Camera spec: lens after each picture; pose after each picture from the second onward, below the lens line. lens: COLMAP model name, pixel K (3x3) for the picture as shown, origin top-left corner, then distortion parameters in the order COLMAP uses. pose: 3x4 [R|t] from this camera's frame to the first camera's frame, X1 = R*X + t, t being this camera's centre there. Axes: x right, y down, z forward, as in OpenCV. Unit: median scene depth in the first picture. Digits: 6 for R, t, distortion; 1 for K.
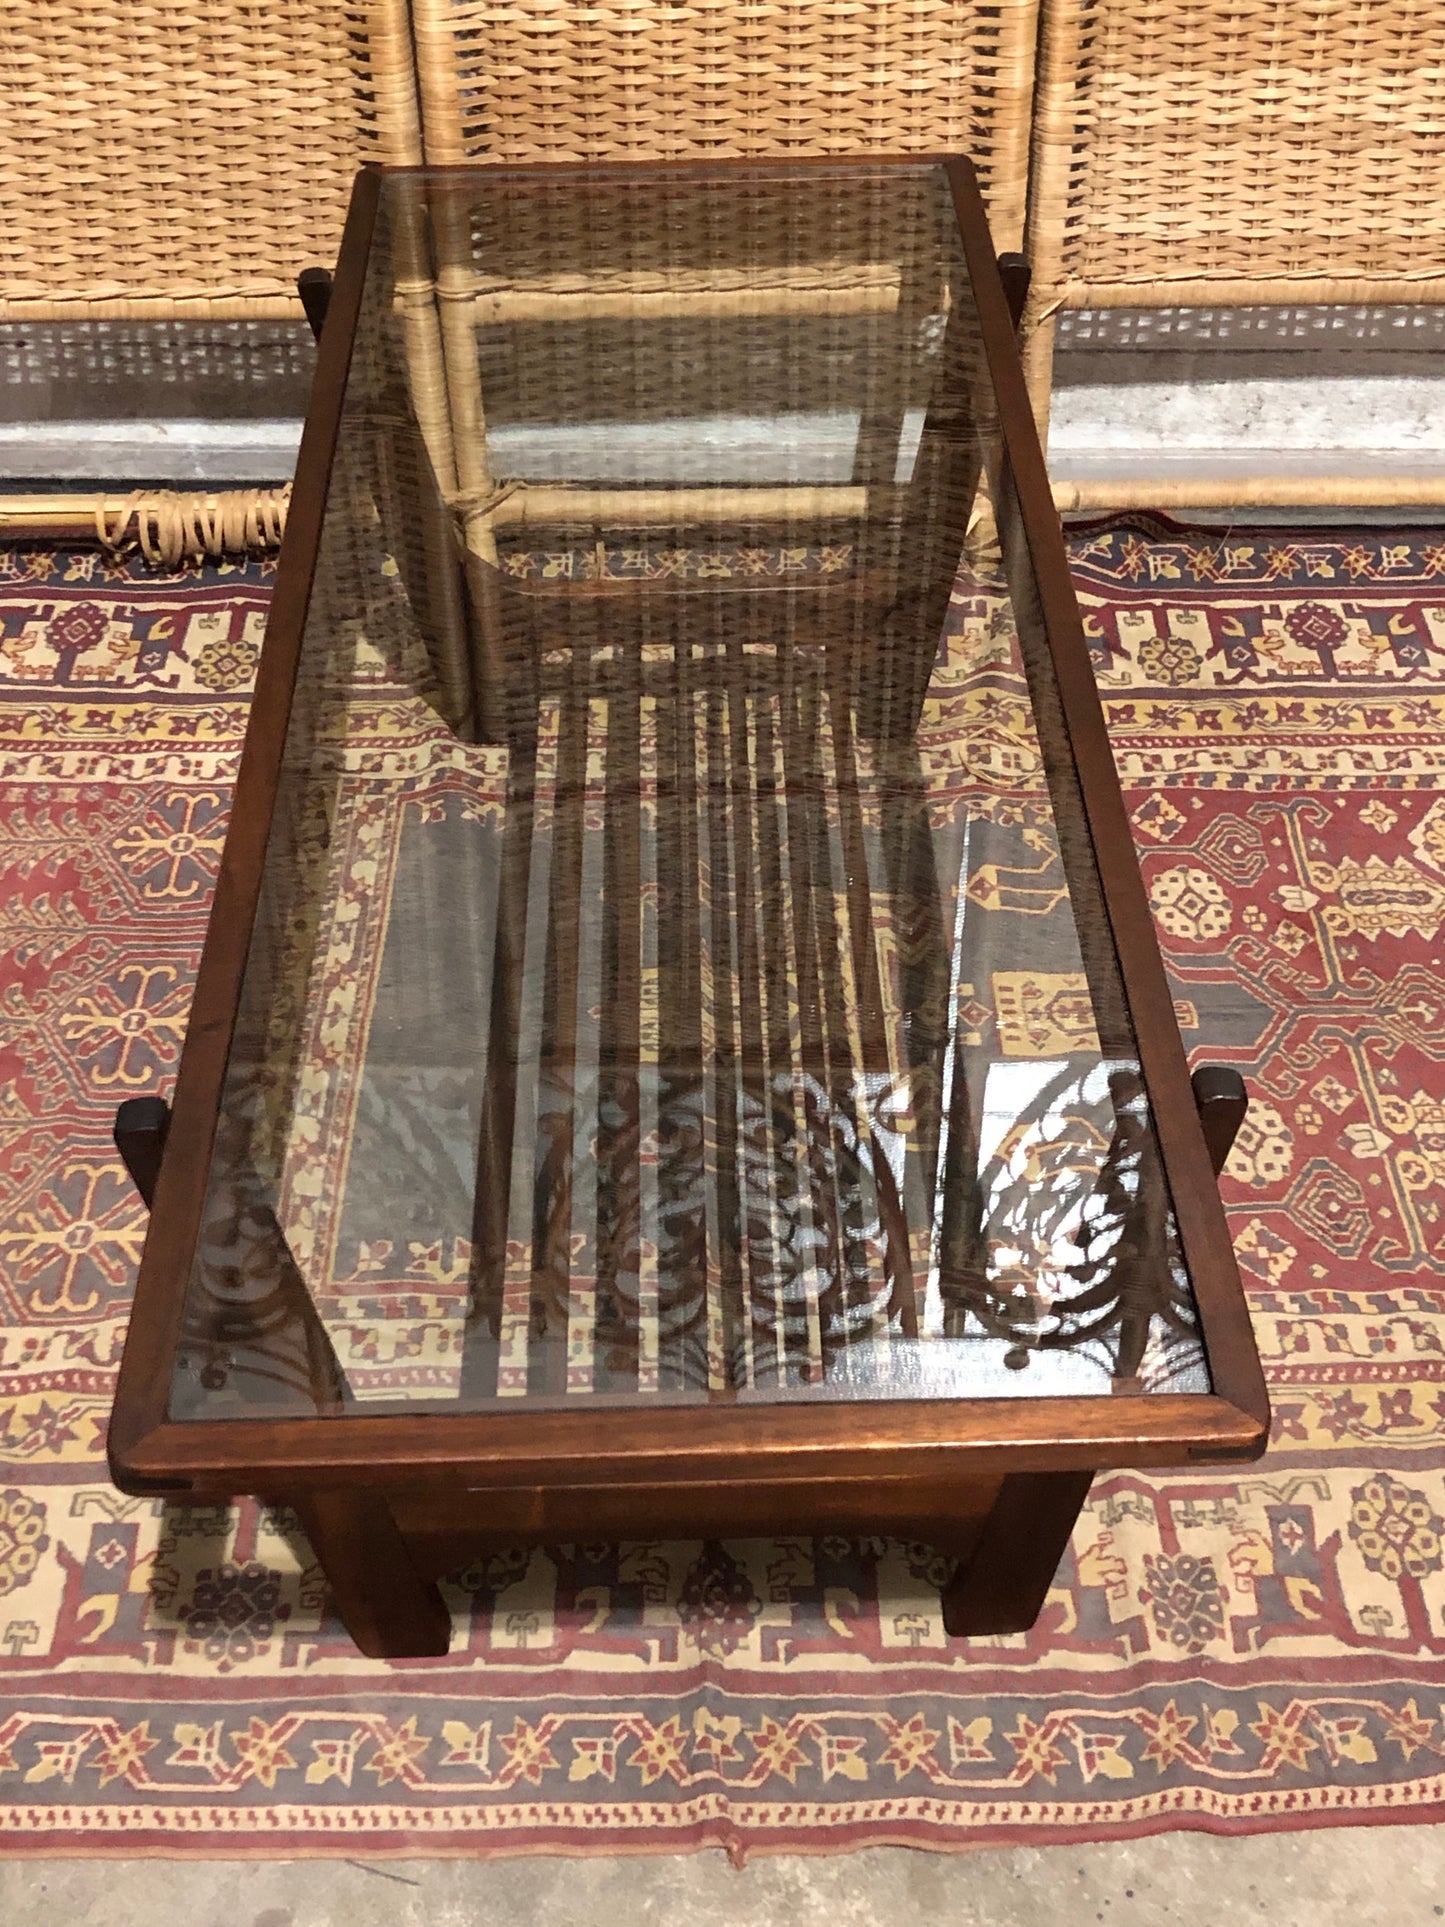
lens RADIAL K [[2473.0, 0, 754.0], [0, 2473.0, 944.9], [0, 0, 1]] dist [0.025920, 0.000000]
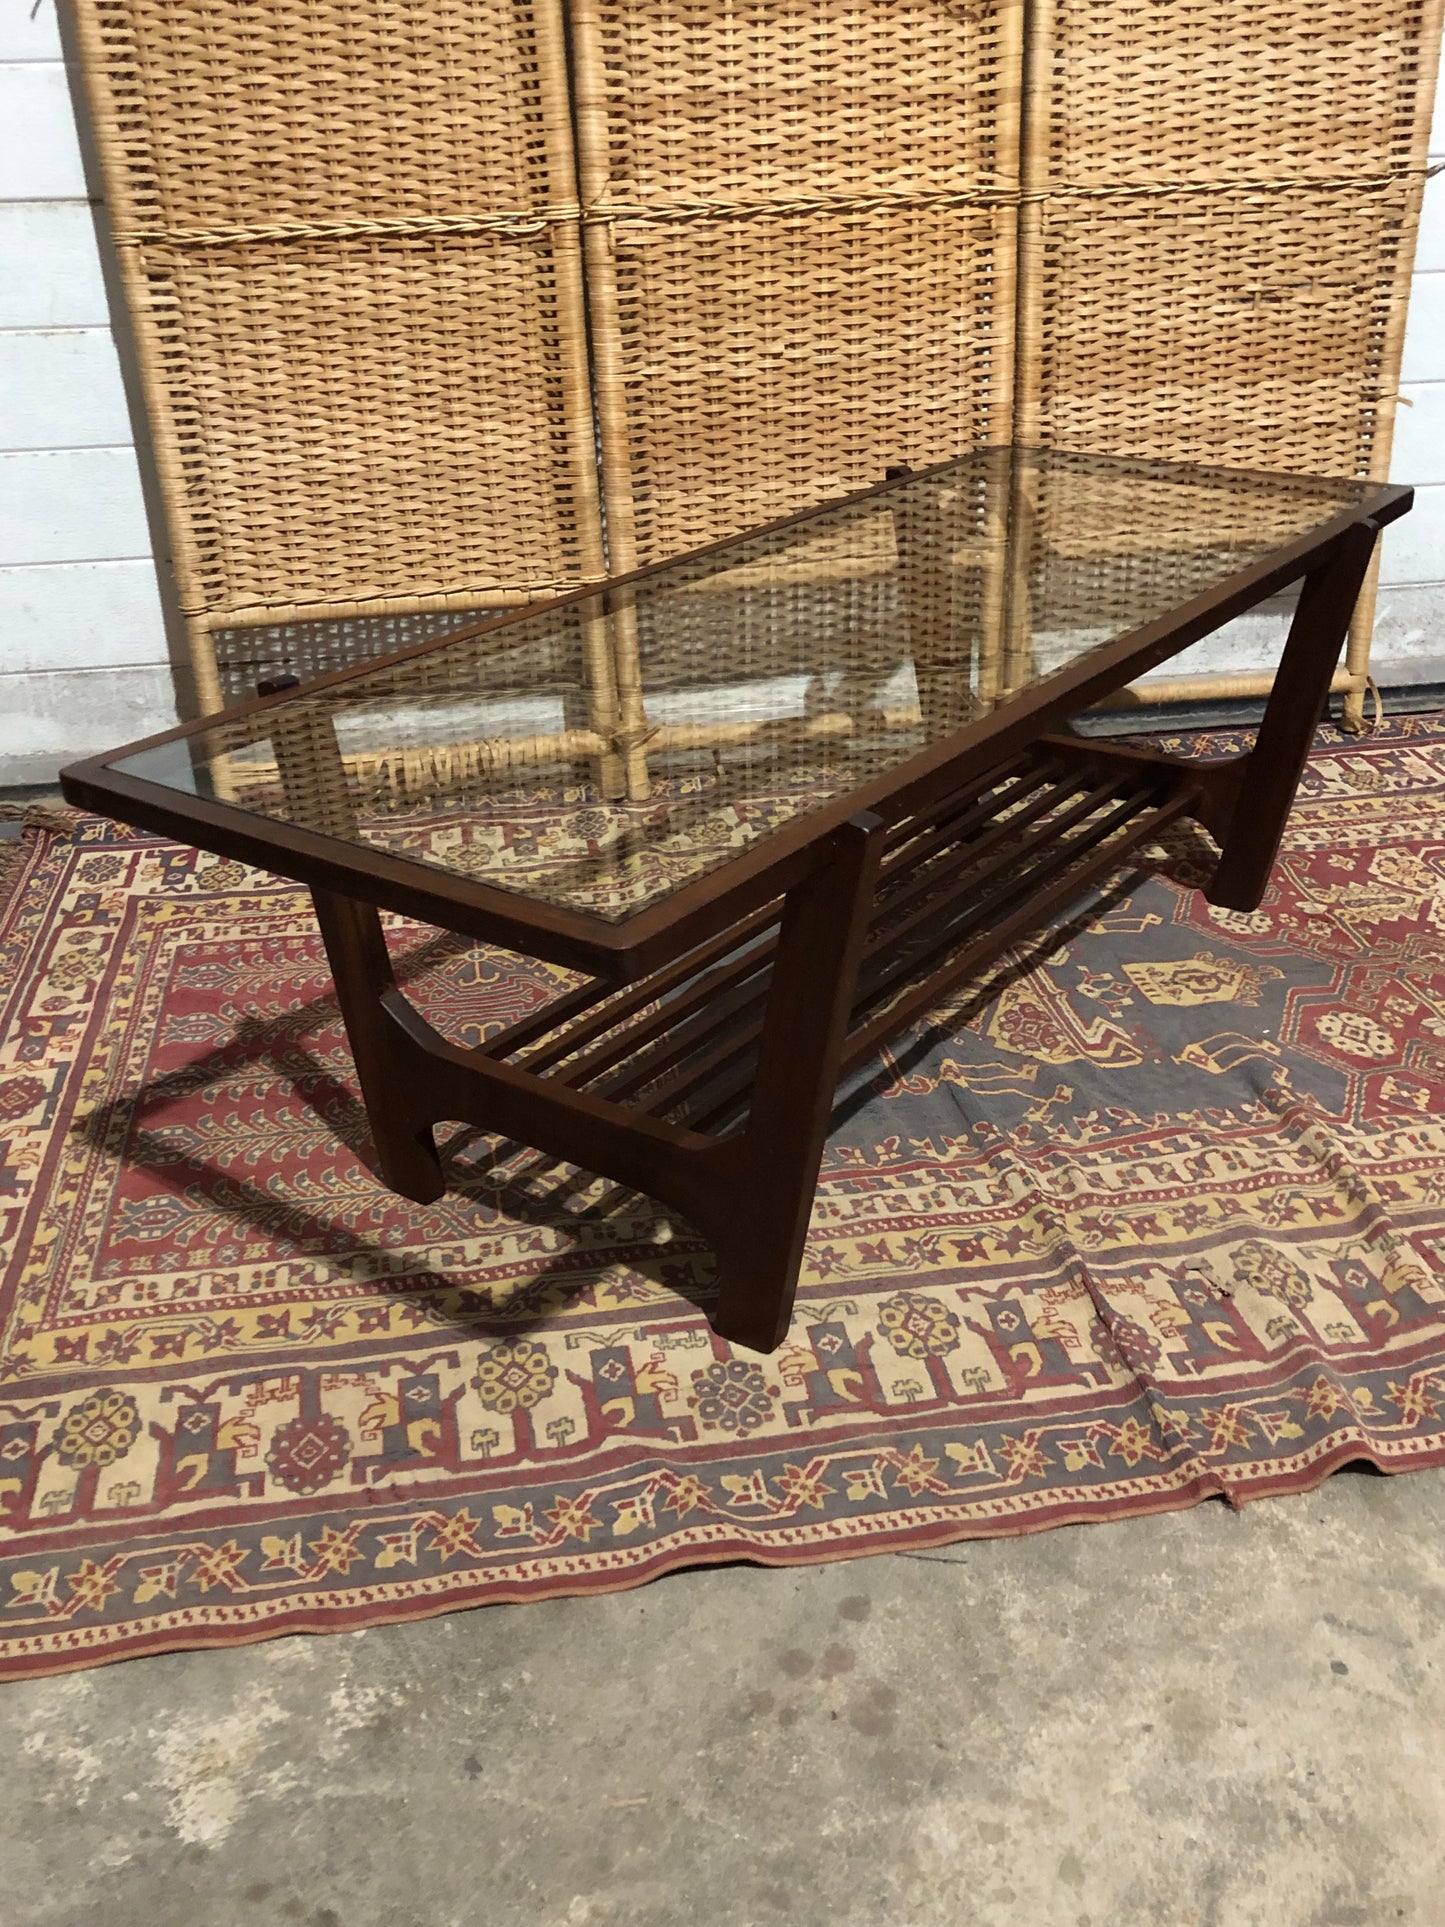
lens RADIAL K [[1721.2, 0, 729.8], [0, 1721.2, 947.9], [0, 0, 1]] dist [0.007739, 0.028391]
pose [[0.987797, -0.092870, 0.125032, -0.212102], [0.120649, 0.963943, -0.237186, 0.186290], [-0.098496, 0.249376, 0.963385, 0.116291]]
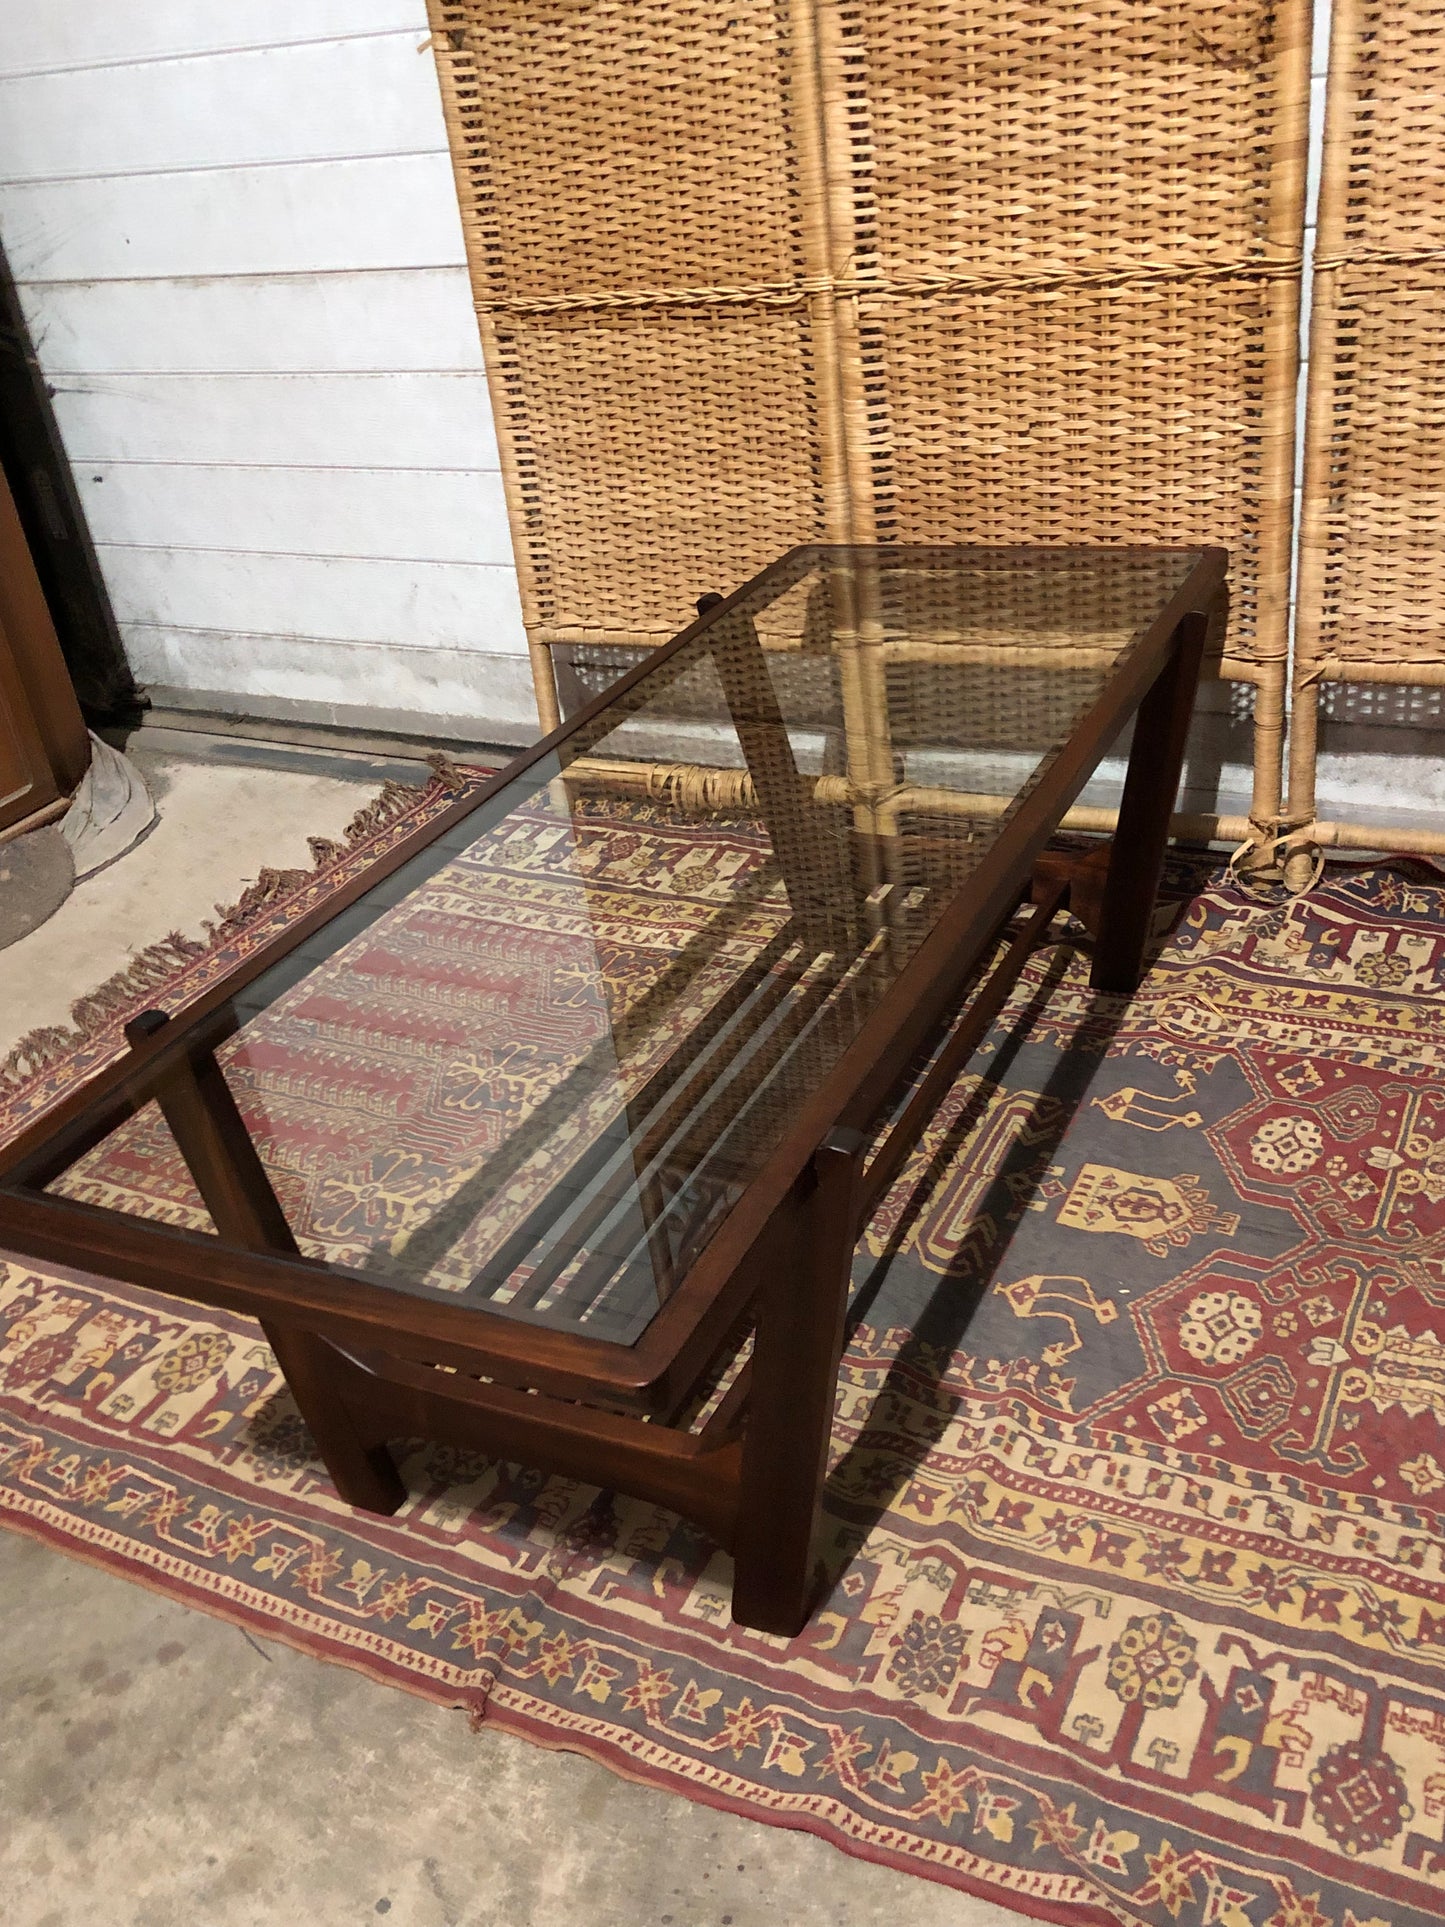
lens RADIAL K [[1721.2, 0, 752.9], [0, 1721.2, 966.8], [0, 0, 1]] dist [0.007739, 0.028391]
pose [[0.884406, 0.140011, -0.445222, 0.297605], [-0.210684, 0.970983, -0.113161, 0.046002], [0.416459, 0.193881, 0.888241, 0.144802]]
